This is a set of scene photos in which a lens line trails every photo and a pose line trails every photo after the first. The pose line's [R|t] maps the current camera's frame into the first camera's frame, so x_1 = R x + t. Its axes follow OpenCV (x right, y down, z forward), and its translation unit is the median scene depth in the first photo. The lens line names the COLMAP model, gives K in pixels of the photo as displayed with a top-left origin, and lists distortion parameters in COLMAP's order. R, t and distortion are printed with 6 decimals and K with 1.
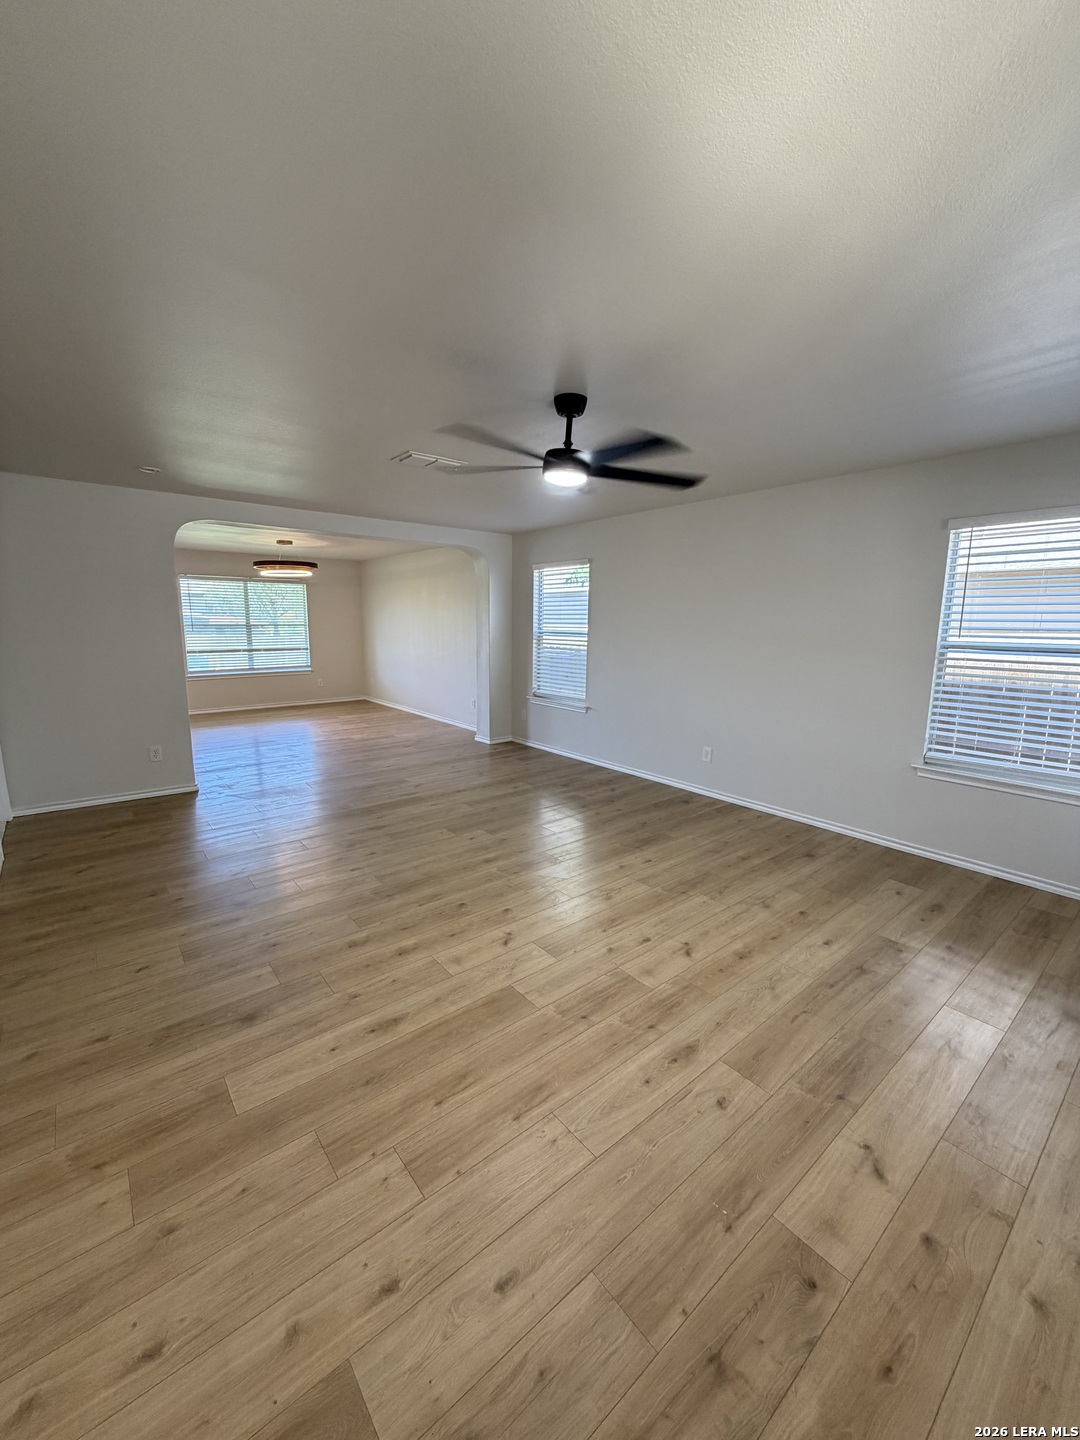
lens RADIAL K [[574.5, 0, 543.3], [0, 574.5, 710.6], [0, 0, 1]] dist [-0.000132, 0.000365]
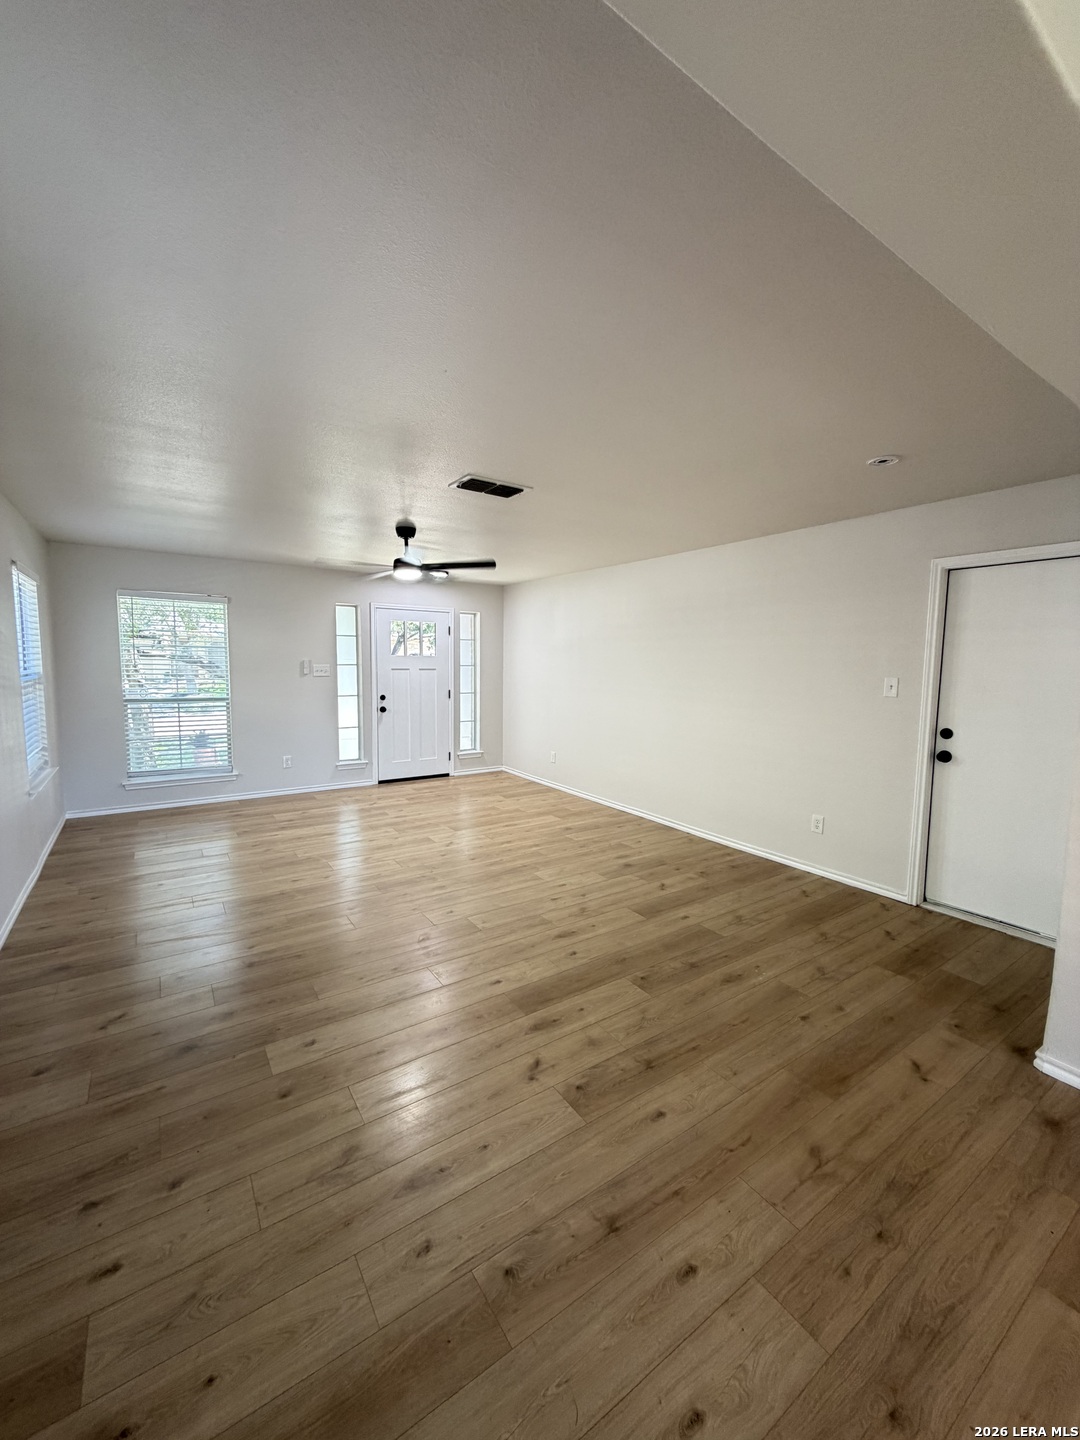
lens RADIAL K [[574.5, 0, 546.3], [0, 574.5, 719.1], [0, 0, 1]] dist [-0.000132, 0.000365]
pose [[-0.996151, -0.030110, 0.082321, -0.159122], [-0.007823, 0.965943, 0.258638, -0.135730], [-0.087305, 0.256999, -0.962460, 0.837559]]
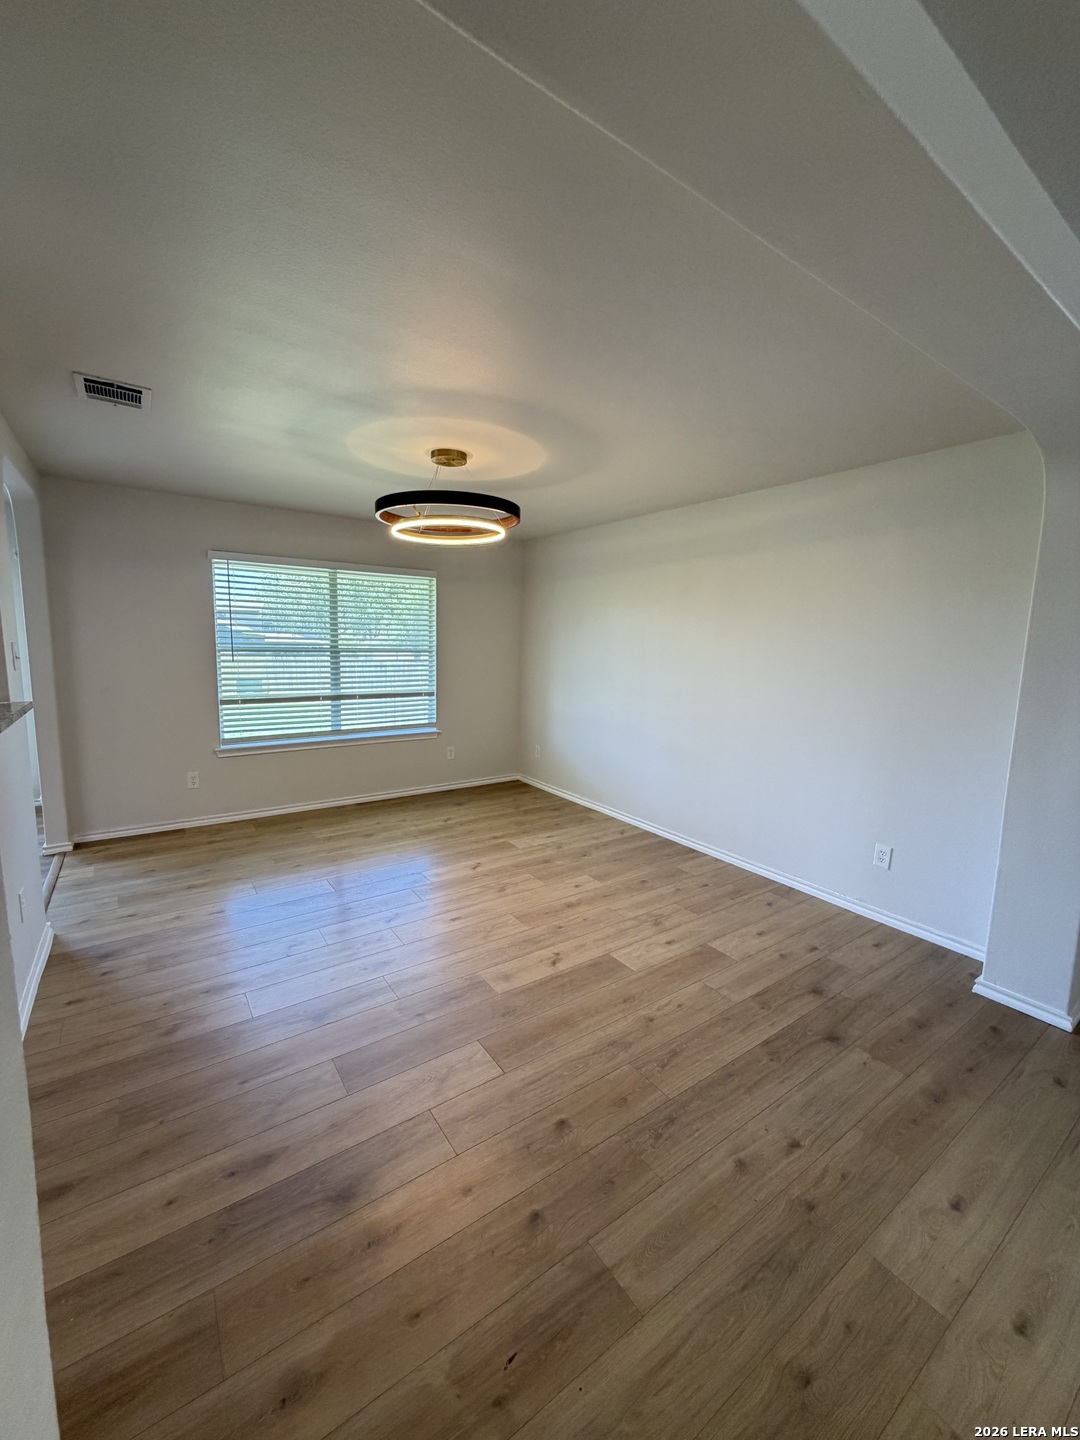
lens RADIAL K [[574.5, 0, 538.9], [0, 574.5, 724.2], [0, 0, 1]] dist [-0.000132, 0.000365]
pose [[0.996692, 0.027699, -0.076411, -0.316041], [-0.028513, 0.999548, -0.009575, -0.090335], [0.076111, 0.011722, 0.997030, 0.542733]]
